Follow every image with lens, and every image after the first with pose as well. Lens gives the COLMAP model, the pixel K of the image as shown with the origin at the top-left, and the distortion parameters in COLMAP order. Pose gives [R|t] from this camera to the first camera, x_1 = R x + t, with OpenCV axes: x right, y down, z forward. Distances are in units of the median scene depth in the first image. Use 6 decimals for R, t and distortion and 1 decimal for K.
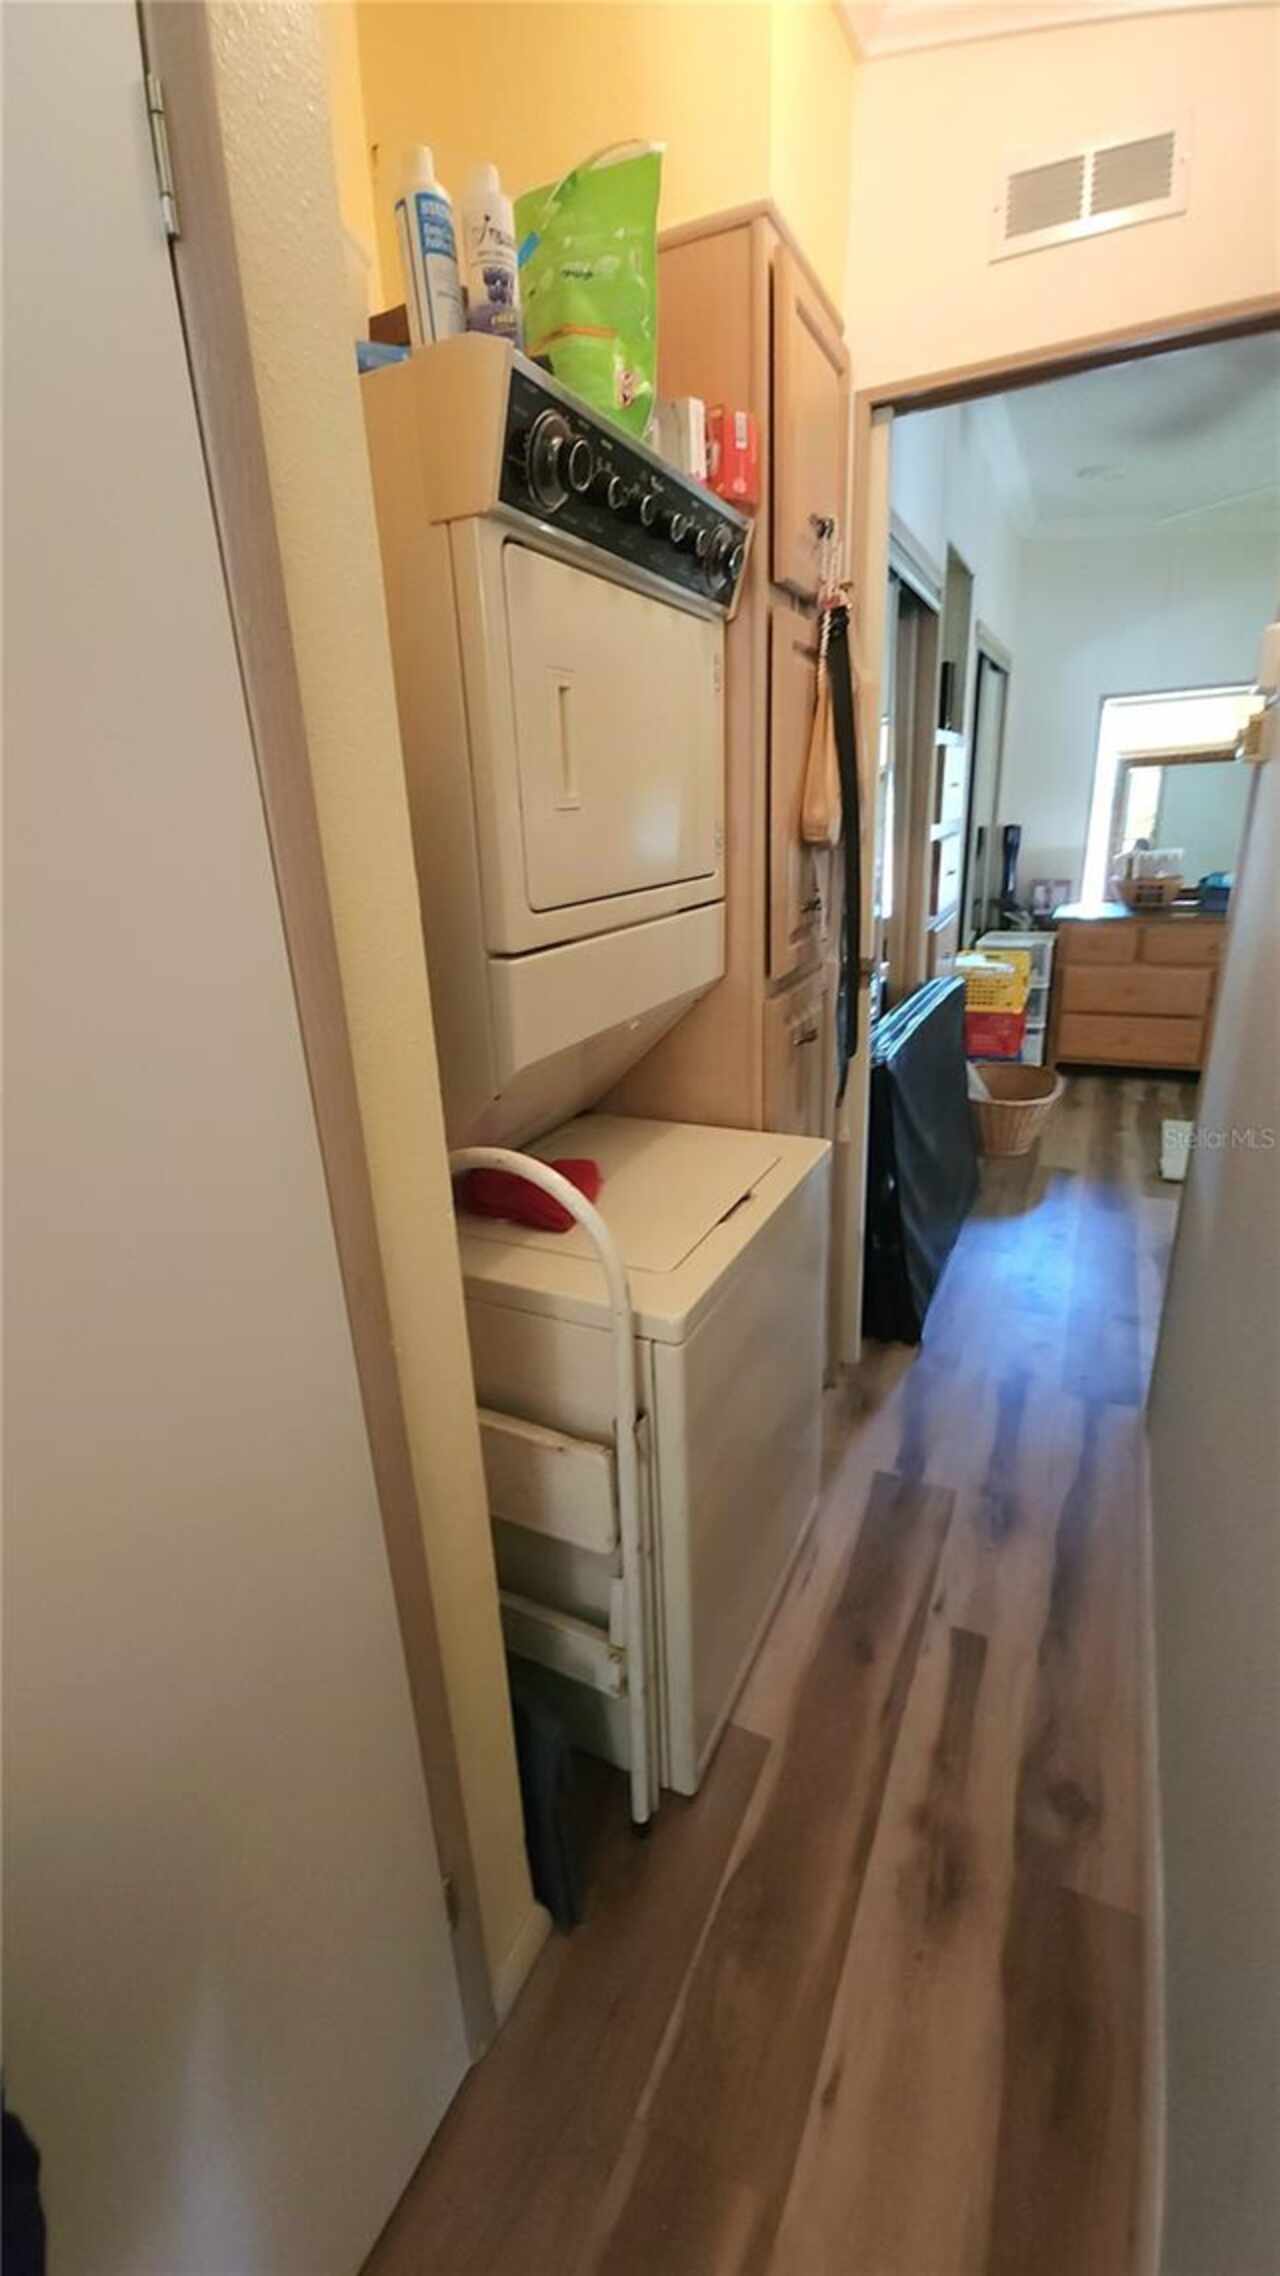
lens RADIAL K [[936.3, 0, 637.0], [0, 936.3, 1145.3], [0, 0, 1]] dist [0.006838, -0.005238]
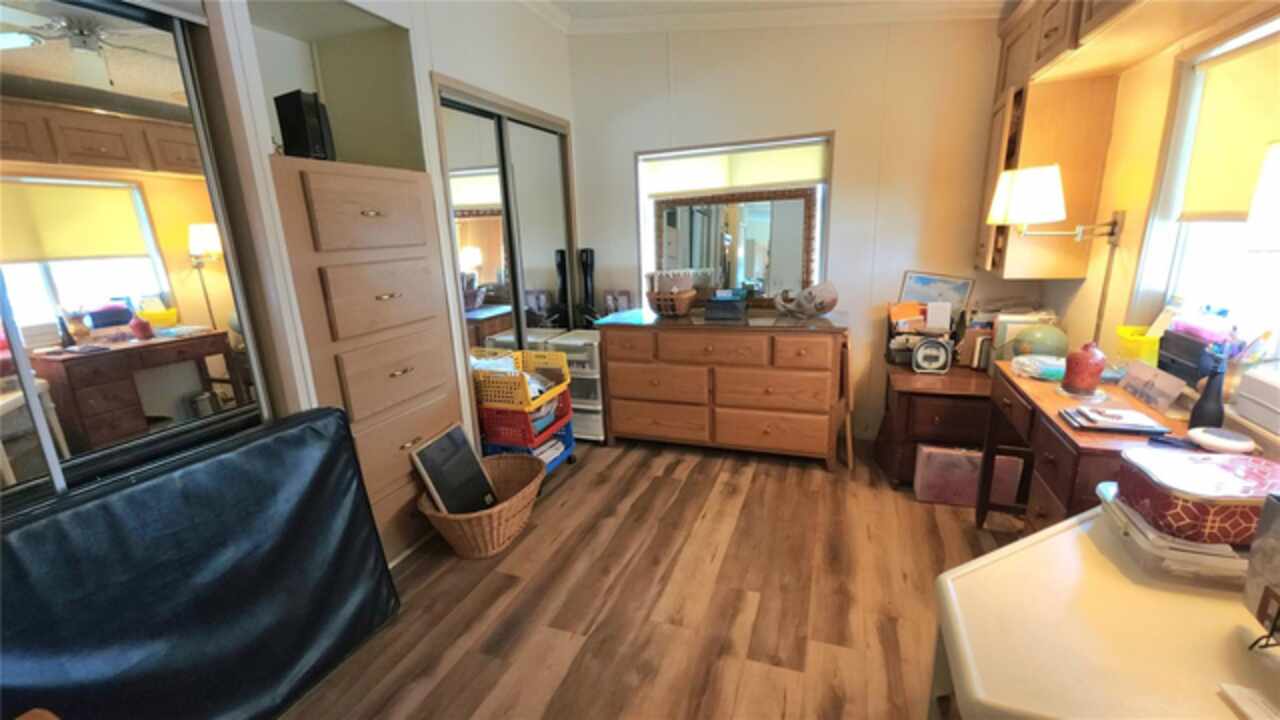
lens RADIAL K [[526.6, 0, 640.2], [0, 526.6, 363.6], [0, 0, 1]] dist [0.006838, -0.005238]
pose [[0.996279, -0.015577, 0.084773, 0.436651], [0.023898, 0.994895, -0.098048, -0.118319], [-0.082813, 0.099709, 0.991565, 0.306996]]
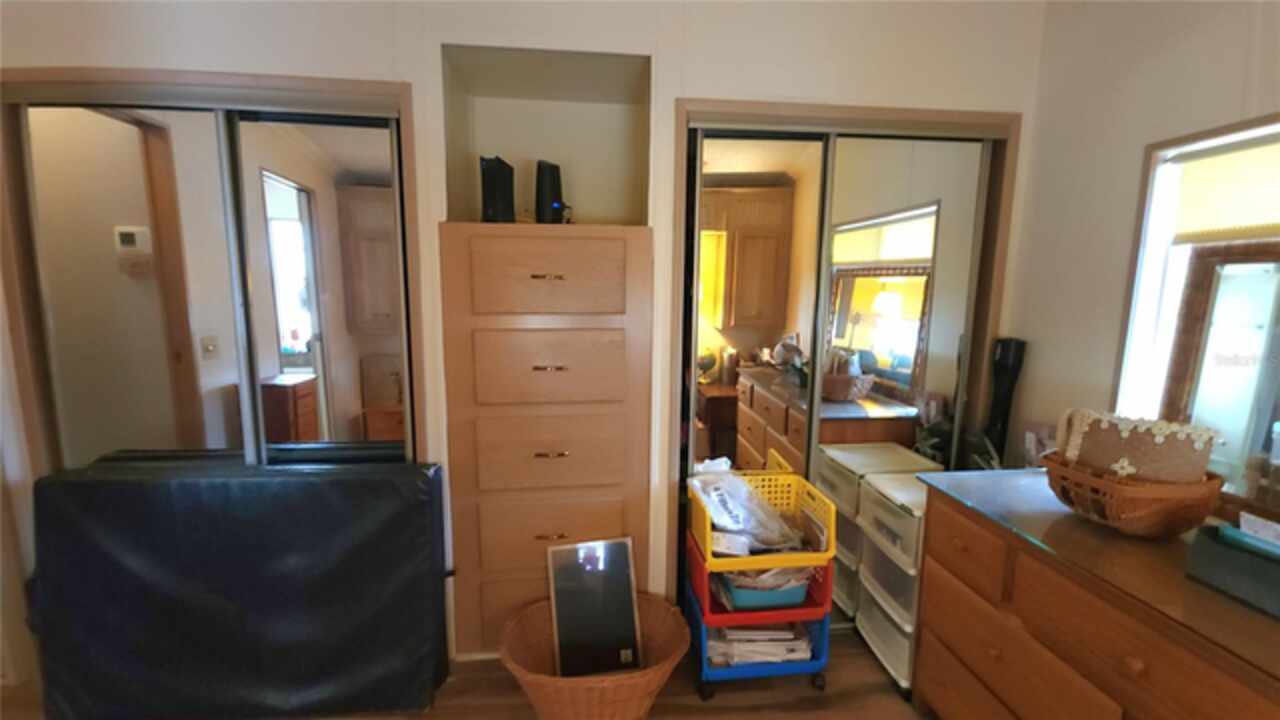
lens RADIAL K [[526.6, 0, 639.5], [0, 526.6, 365.0], [0, 0, 1]] dist [0.006838, -0.005238]
pose [[0.516664, 0.170788, -0.838982, 0.630757], [-0.318380, 0.947958, -0.003094, -0.248638], [0.794791, 0.268714, 0.544151, 0.605610]]
